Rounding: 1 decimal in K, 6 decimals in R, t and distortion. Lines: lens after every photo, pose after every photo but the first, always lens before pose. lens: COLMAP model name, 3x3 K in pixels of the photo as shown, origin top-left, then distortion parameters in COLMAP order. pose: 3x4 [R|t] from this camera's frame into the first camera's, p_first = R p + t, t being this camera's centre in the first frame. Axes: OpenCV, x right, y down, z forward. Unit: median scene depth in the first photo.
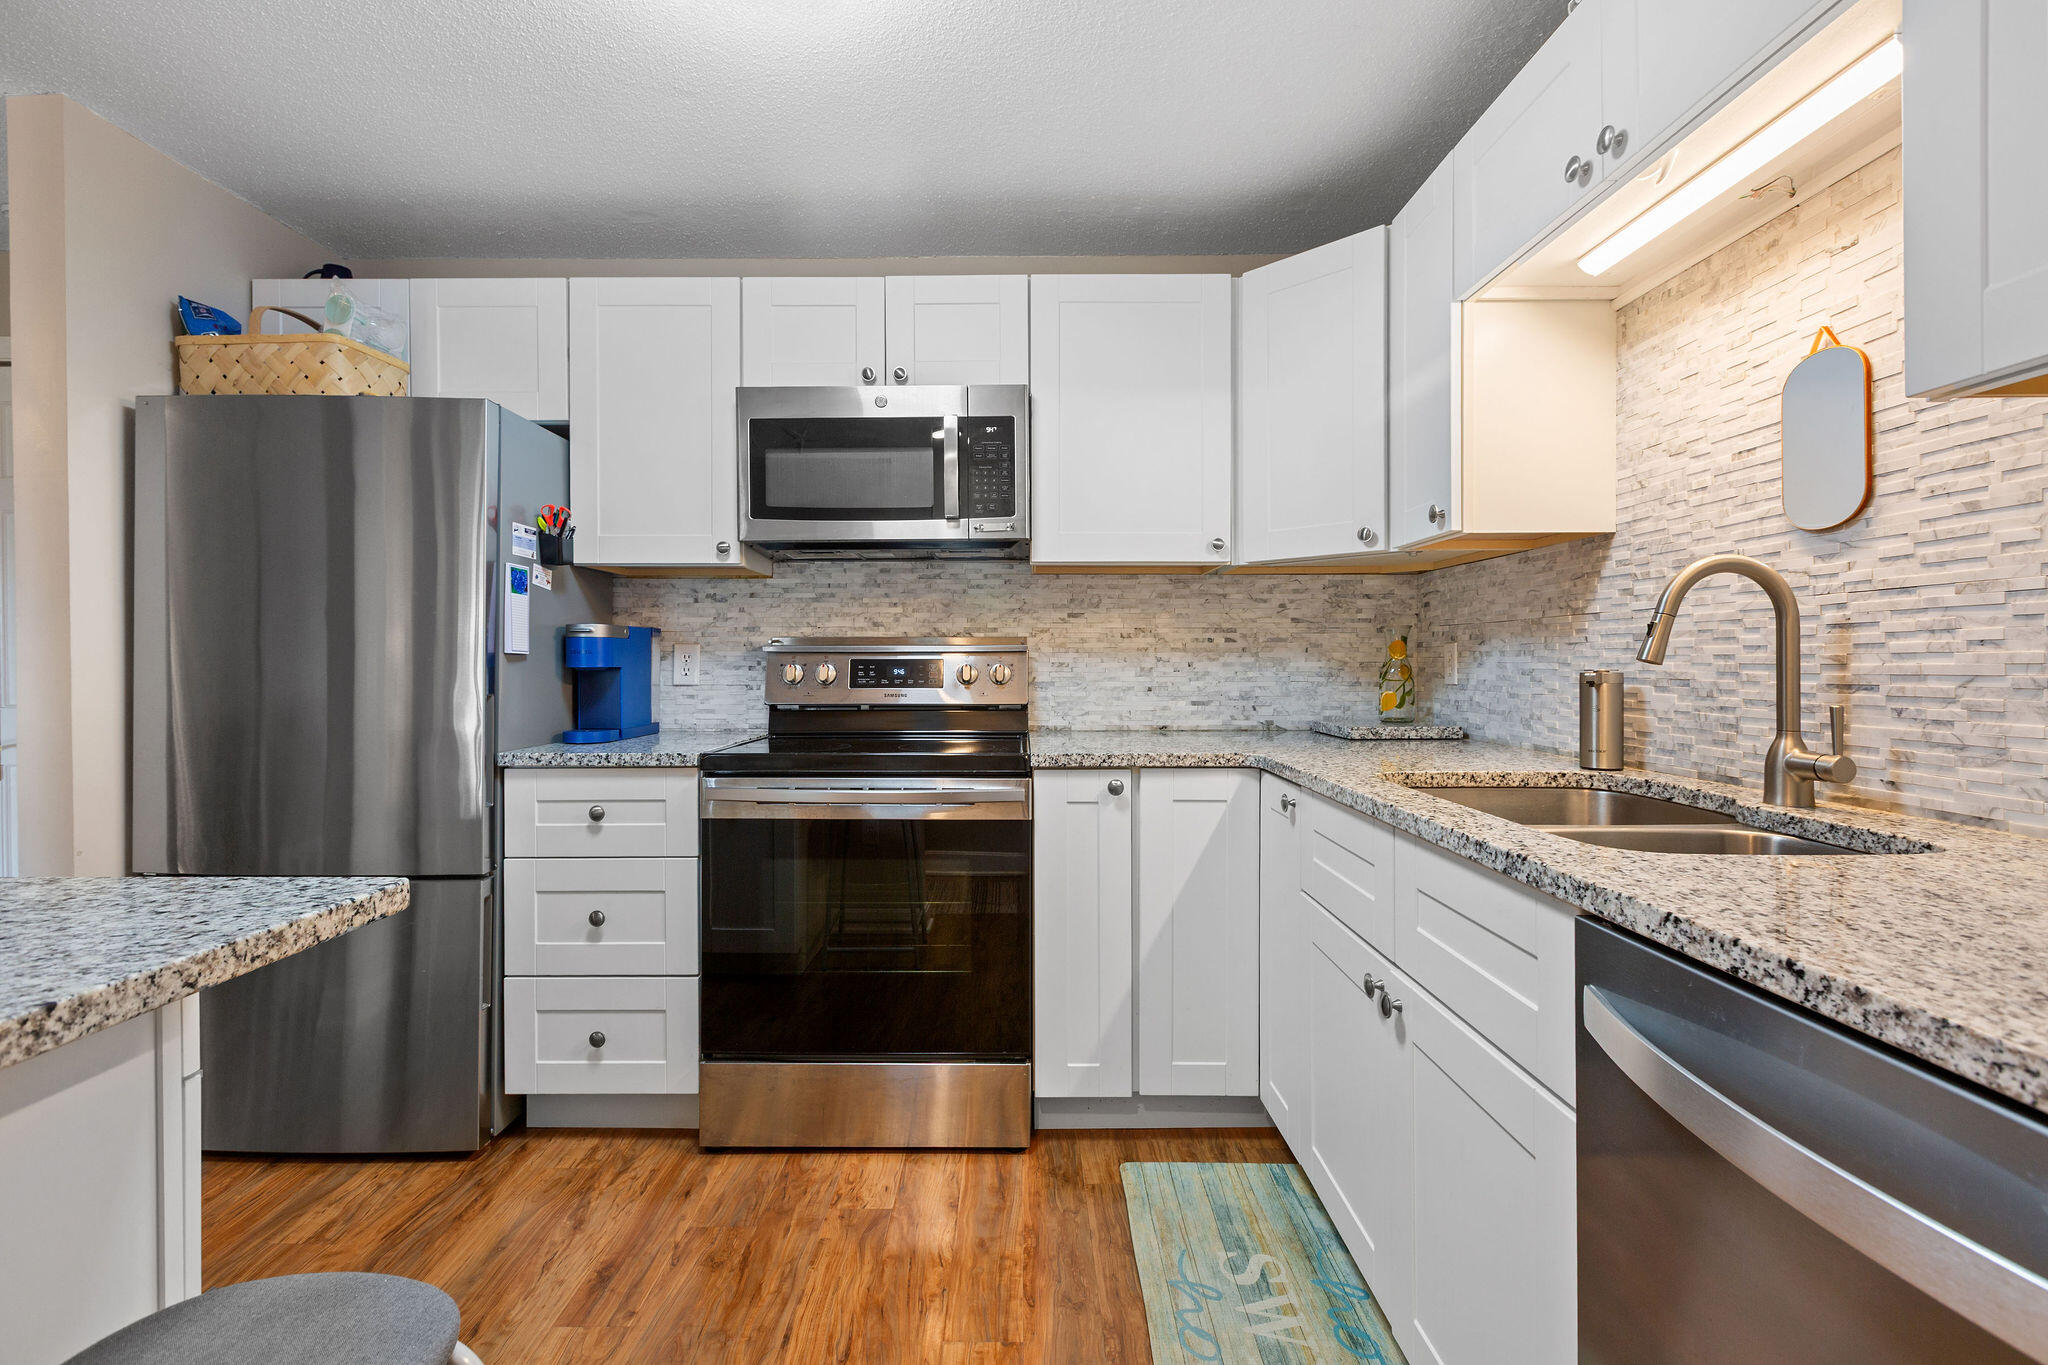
lens RADIAL K [[927.5, 0, 1008.2], [0, 927.5, 666.7], [0, 0, 1]] dist [0.001227, 0.002142]
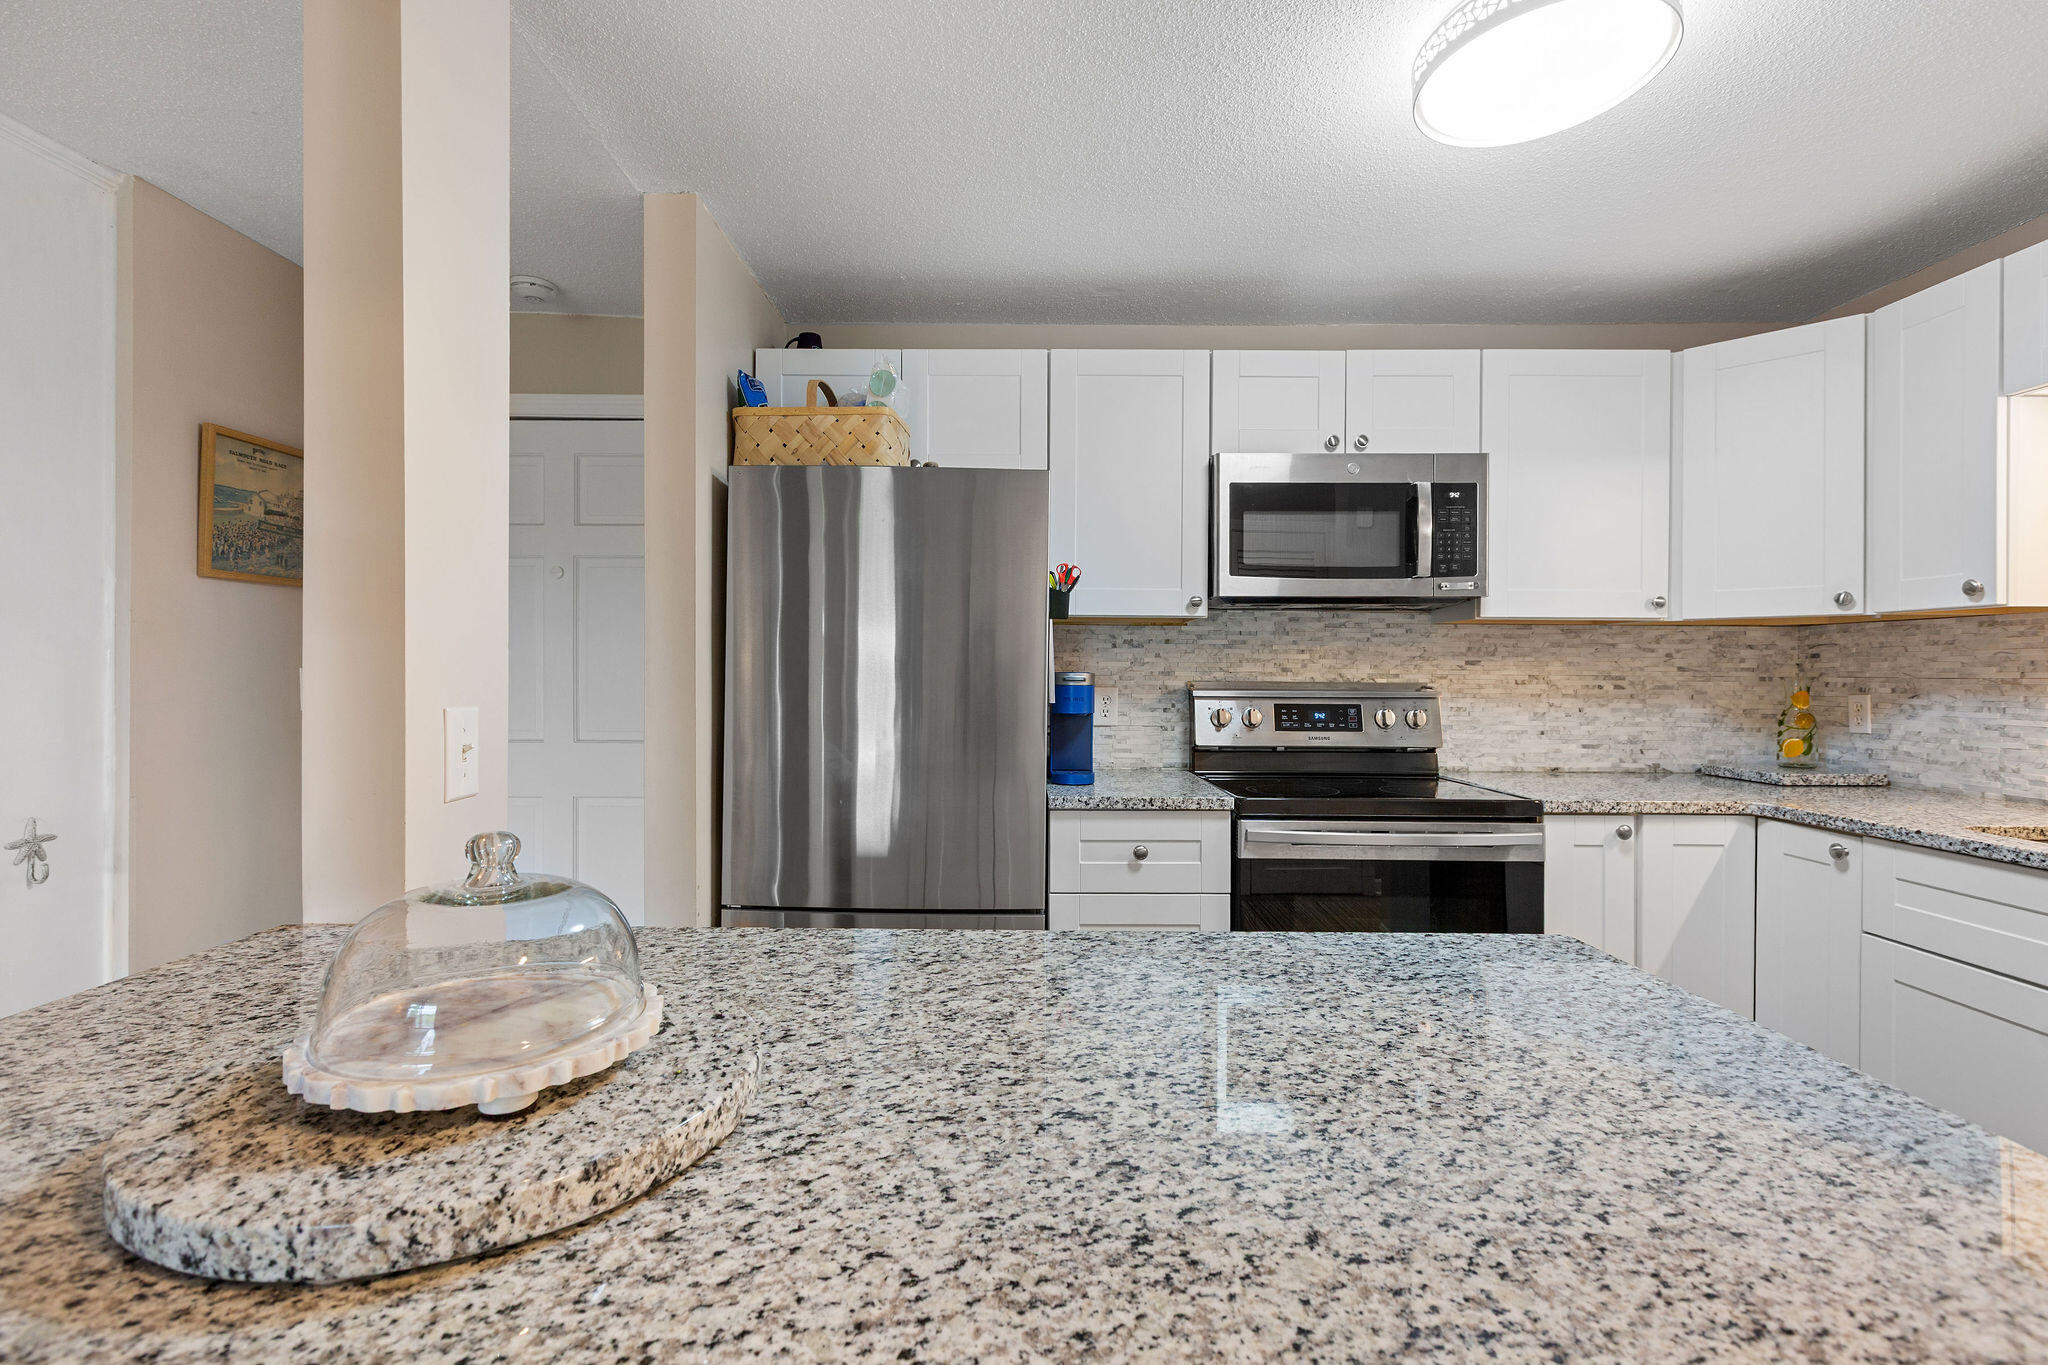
lens RADIAL K [[927.5, 0, 1013.1], [0, 927.5, 673.5], [0, 0, 1]] dist [0.001227, 0.002142]
pose [[0.999972, 0.007245, 0.002010, -0.513554], [-0.007234, 0.999957, -0.005828, -0.037333], [-0.002052, 0.005814, 0.999981, -0.071325]]
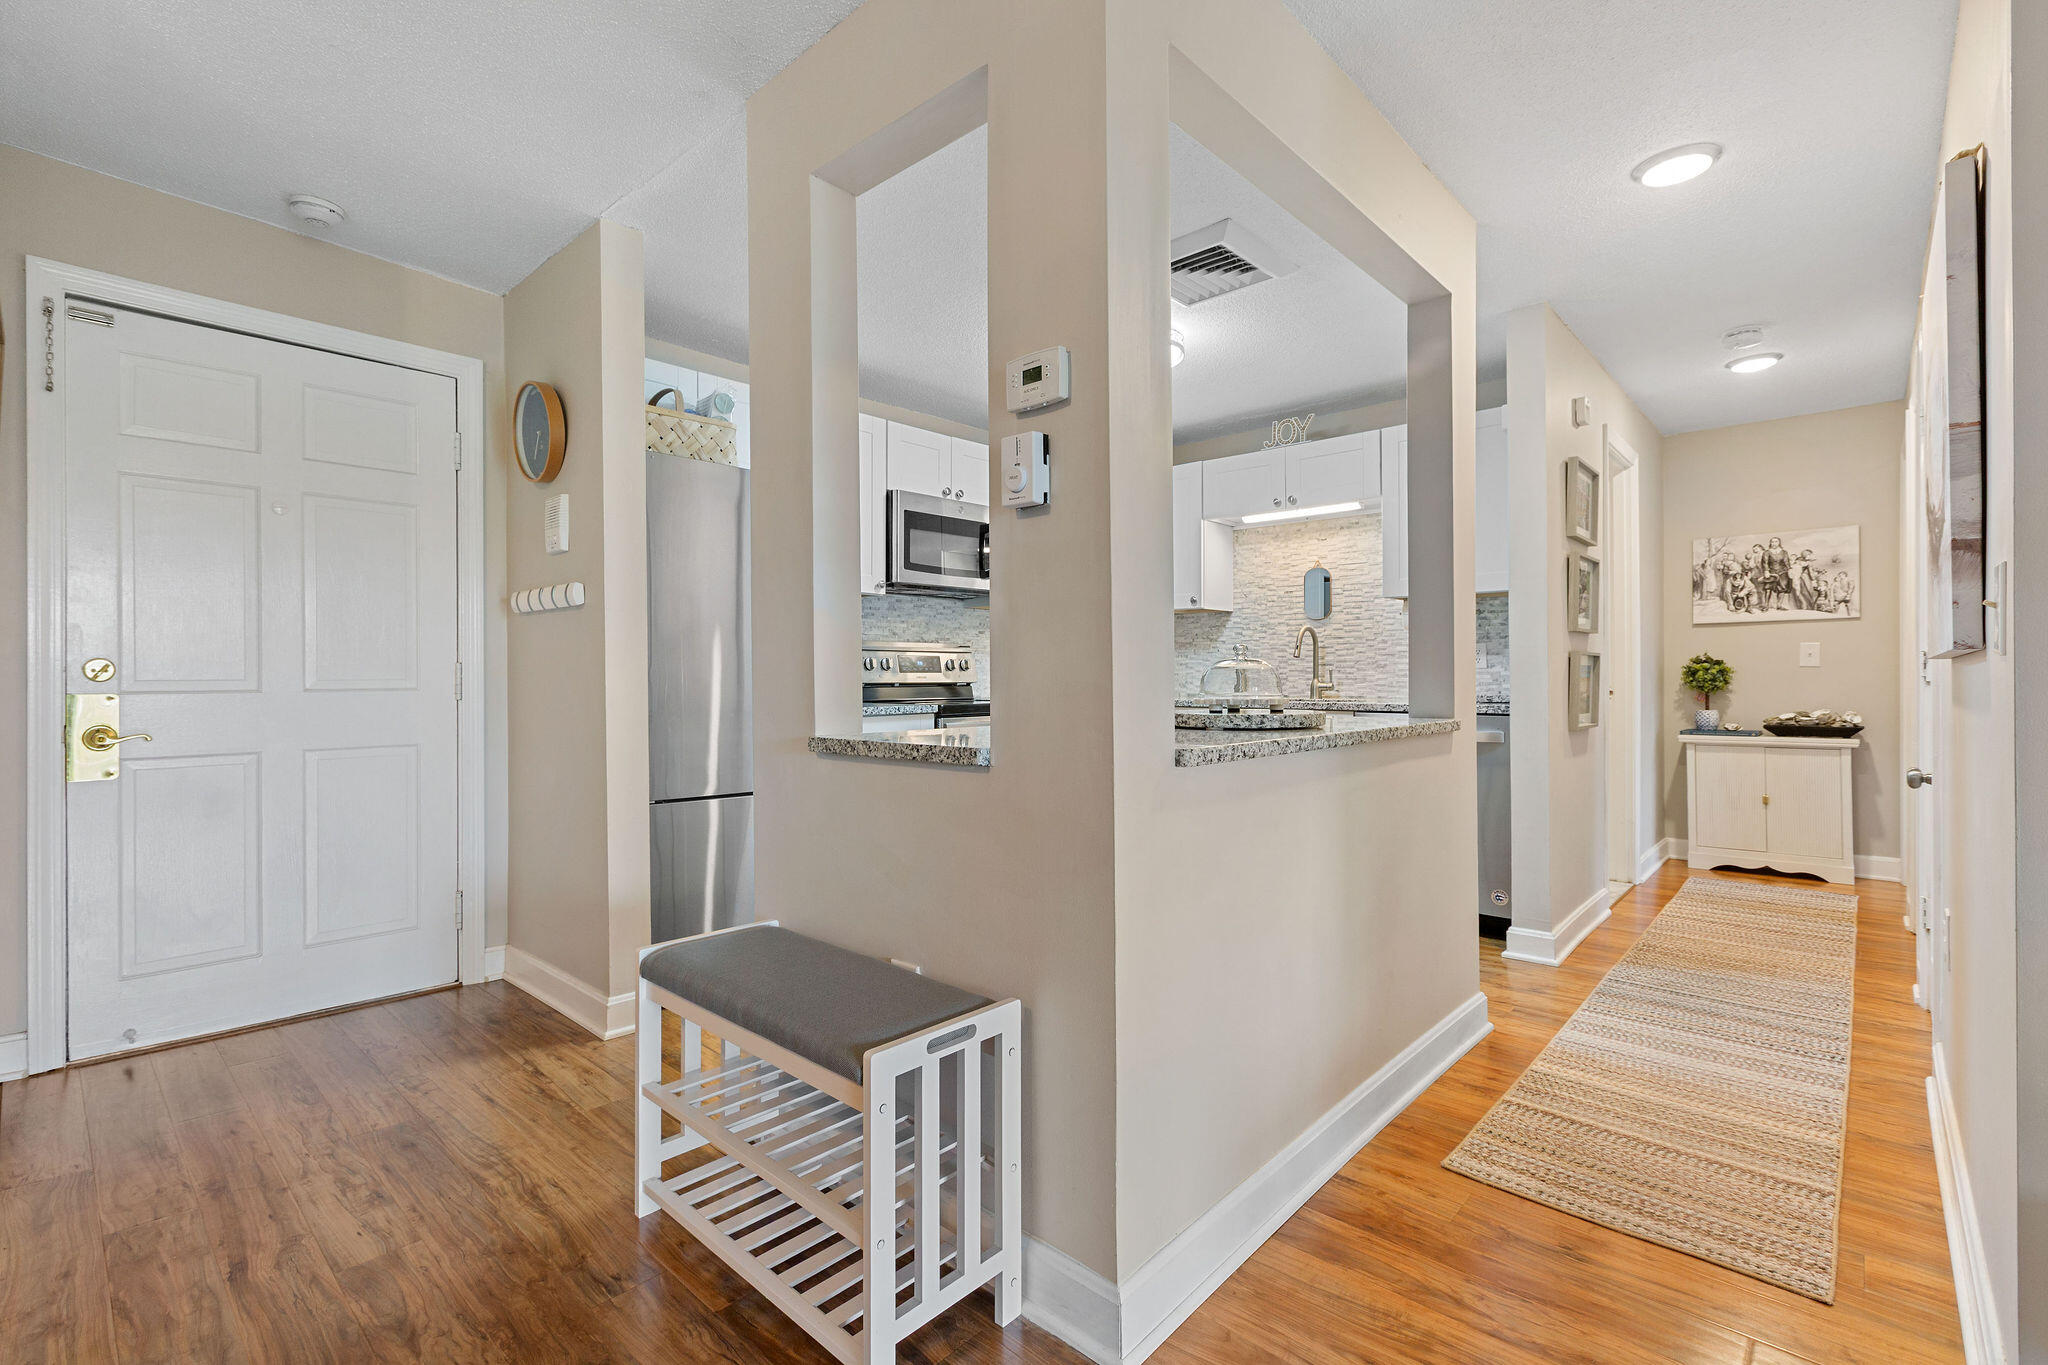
lens RADIAL K [[927.5, 0, 1010.0], [0, 927.5, 676.2], [0, 0, 1]] dist [0.001227, 0.002142]
pose [[0.672636, -0.000134, 0.739973, -1.347249], [0.005049, 0.999978, -0.004409, 0.040264], [-0.739956, 0.006702, 0.672622, -0.258021]]
